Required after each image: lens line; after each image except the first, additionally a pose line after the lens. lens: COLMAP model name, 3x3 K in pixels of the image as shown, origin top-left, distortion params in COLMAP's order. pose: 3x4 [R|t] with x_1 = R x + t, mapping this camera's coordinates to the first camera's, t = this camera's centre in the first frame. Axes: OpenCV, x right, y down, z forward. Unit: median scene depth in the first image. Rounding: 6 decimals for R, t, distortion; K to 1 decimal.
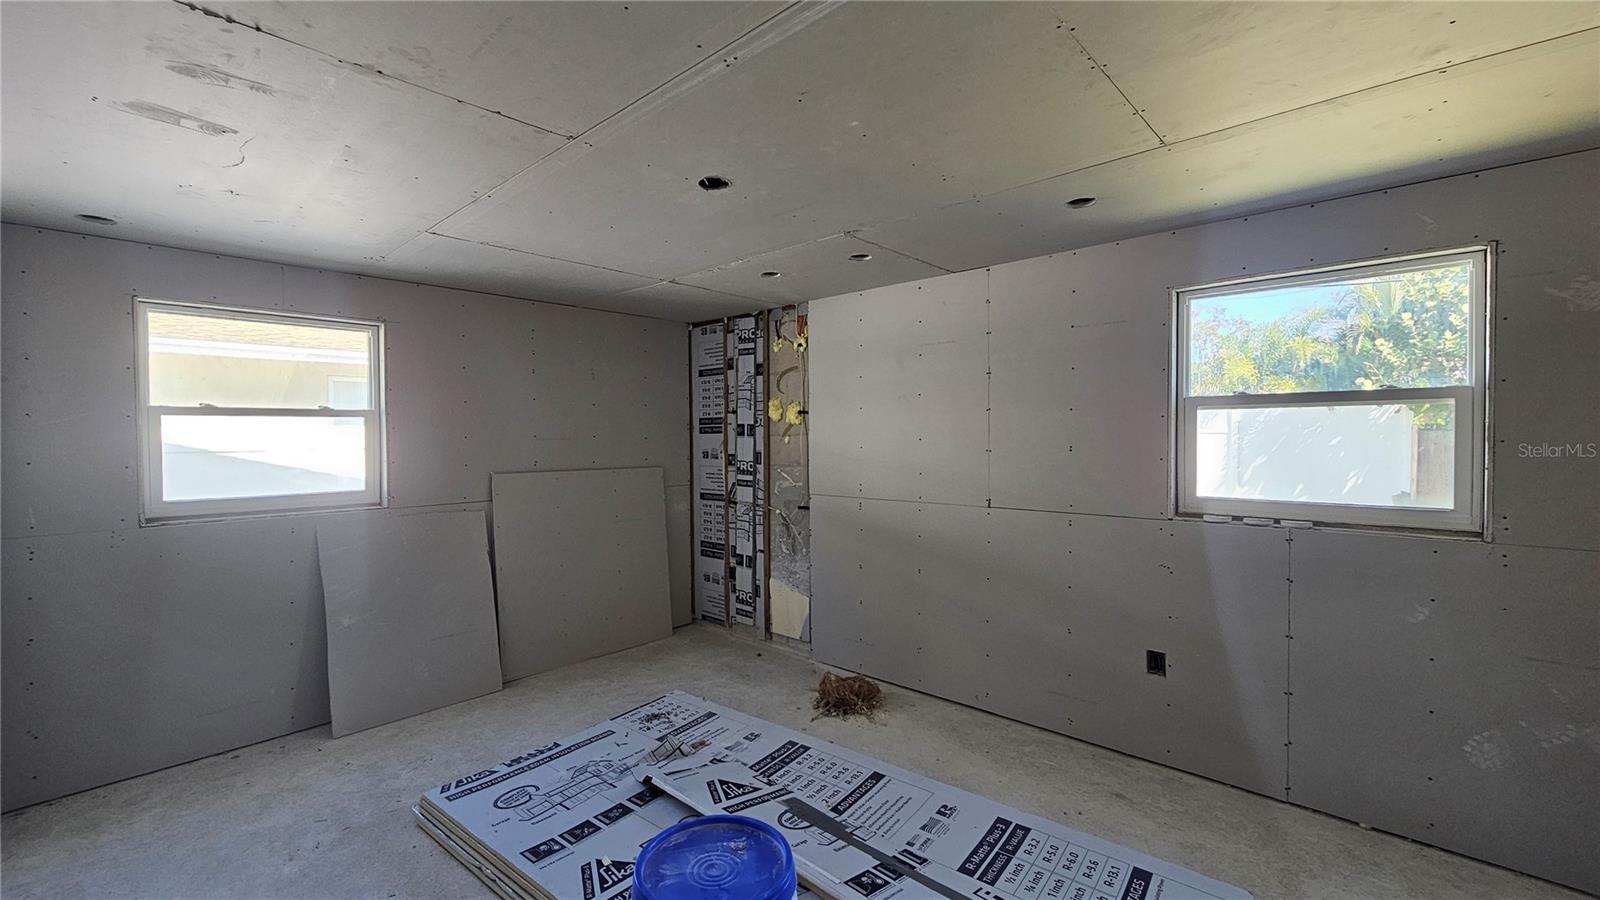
lens RADIAL K [[657.2, 0, 799.3], [0, 657.2, 449.1], [0, 0, 1]] dist [-0.002534, 0.001249]
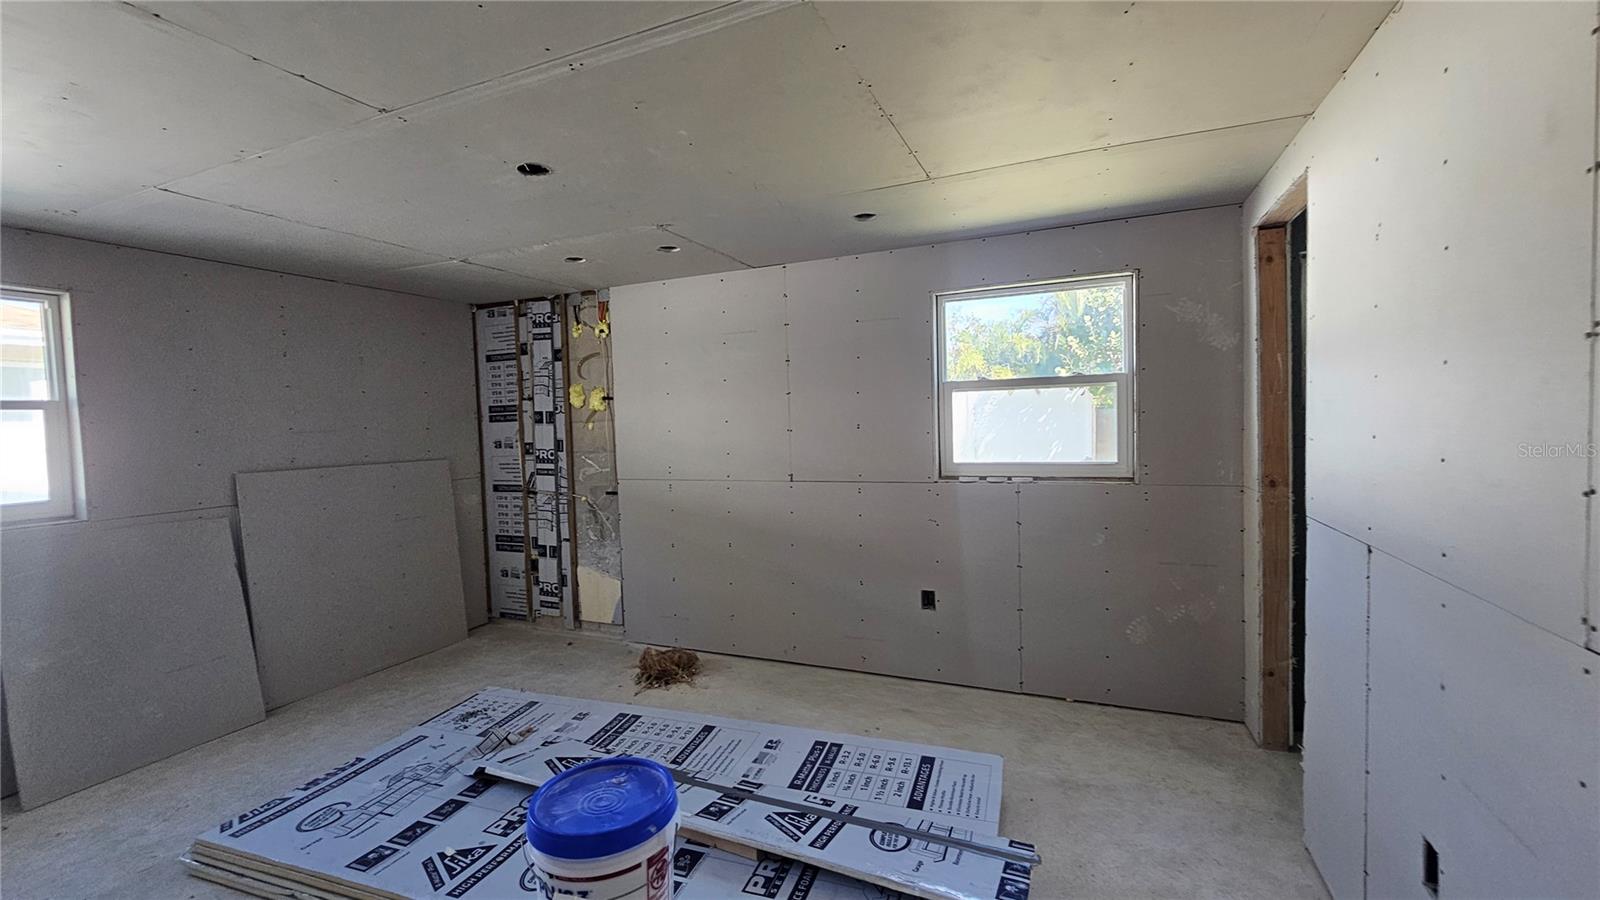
lens RADIAL K [[657.2, 0, 802.8], [0, 657.2, 450.0], [0, 0, 1]] dist [-0.002534, 0.001249]
pose [[0.943781, -0.036113, 0.328594, -0.057731], [0.029299, 0.999241, 0.025664, 0.007404], [-0.329271, -0.014594, 0.944123, -0.061731]]
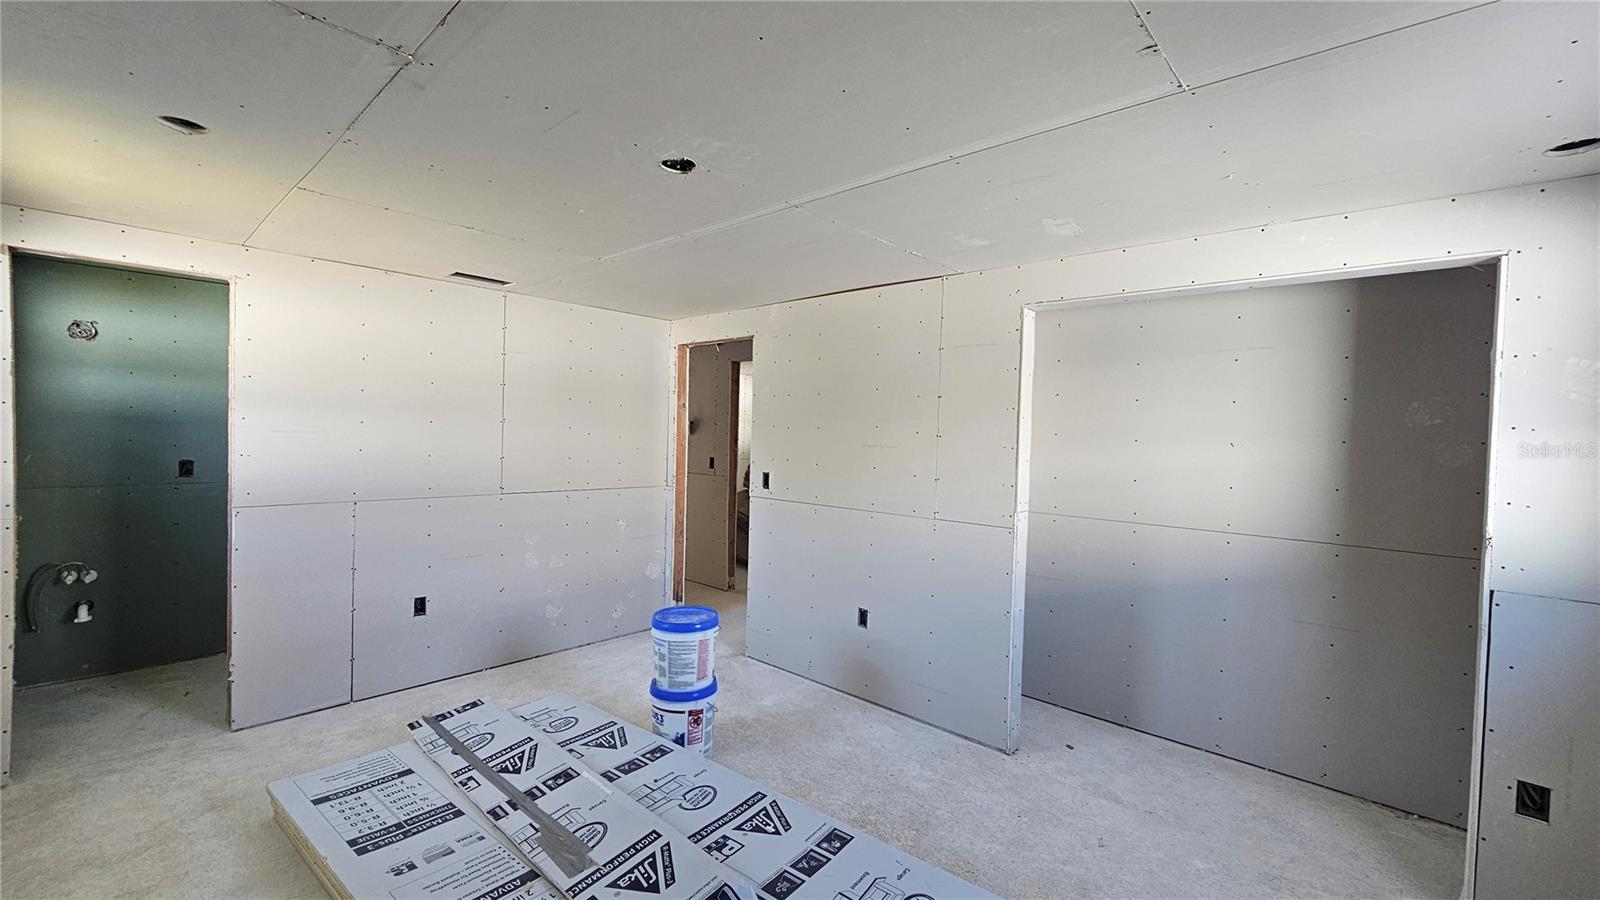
lens RADIAL K [[657.2, 0, 799.9], [0, 657.2, 445.5], [0, 0, 1]] dist [-0.002534, 0.001249]
pose [[-0.999800, -0.019833, 0.002466, -0.203385], [-0.019724, 0.999069, 0.038369, -0.038513], [-0.003225, 0.038313, -0.999261, 1.272574]]
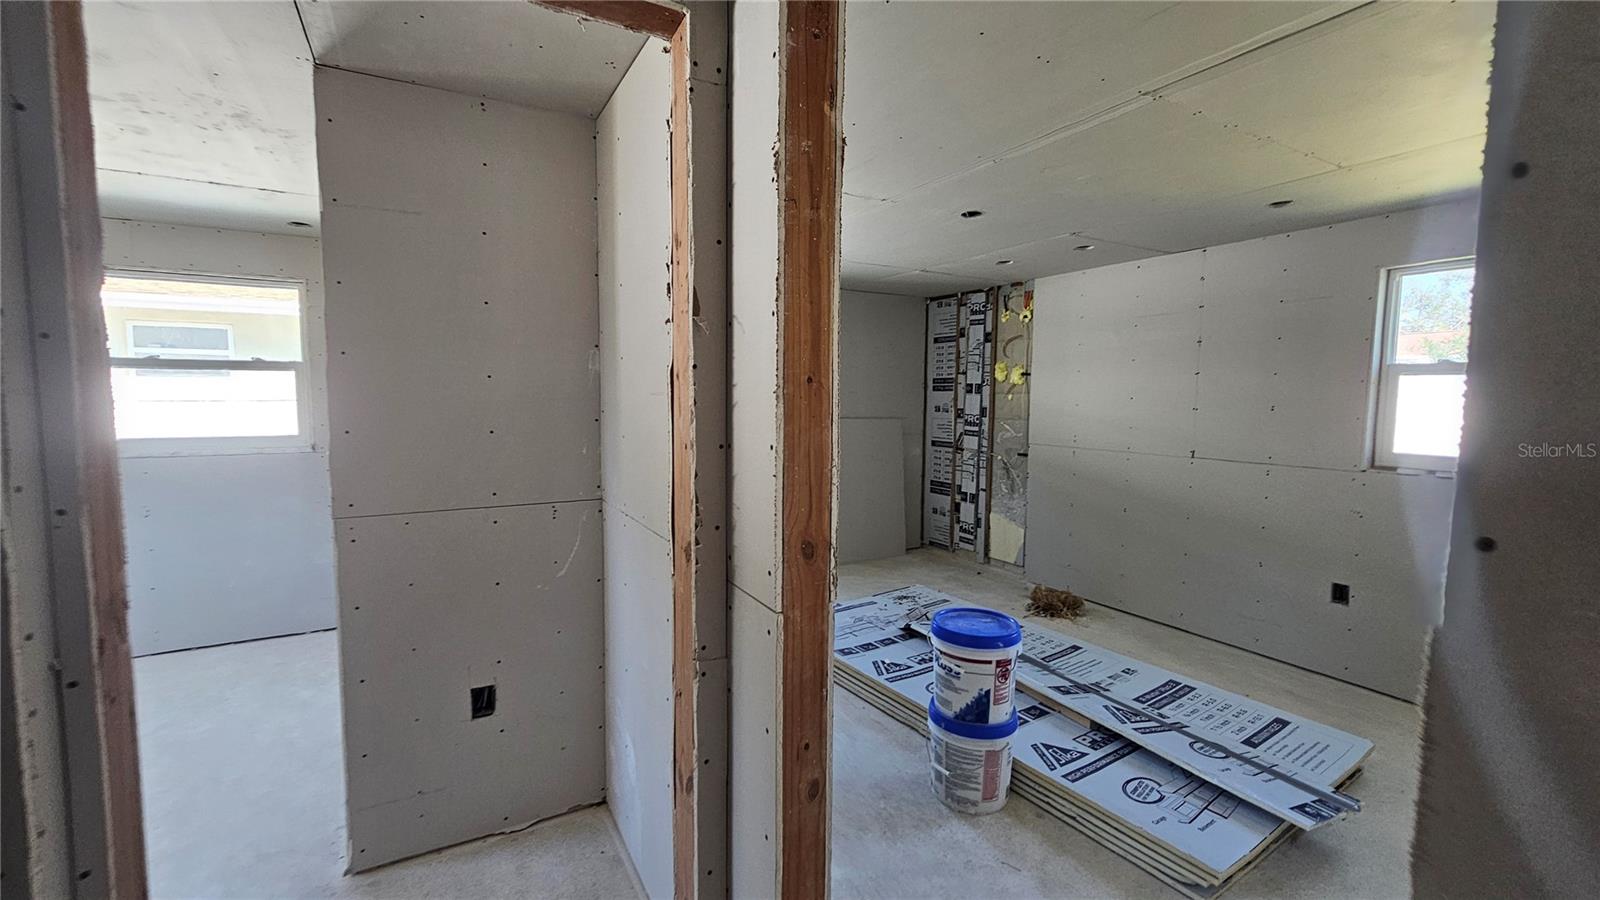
lens RADIAL K [[657.2, 0, 797.9], [0, 657.2, 451.0], [0, 0, 1]] dist [-0.002534, 0.001249]
pose [[0.951083, 0.040876, -0.306220, -0.021347], [-0.020436, 0.997361, 0.069660, 0.010133], [0.308260, -0.059994, 0.949409, -0.328733]]
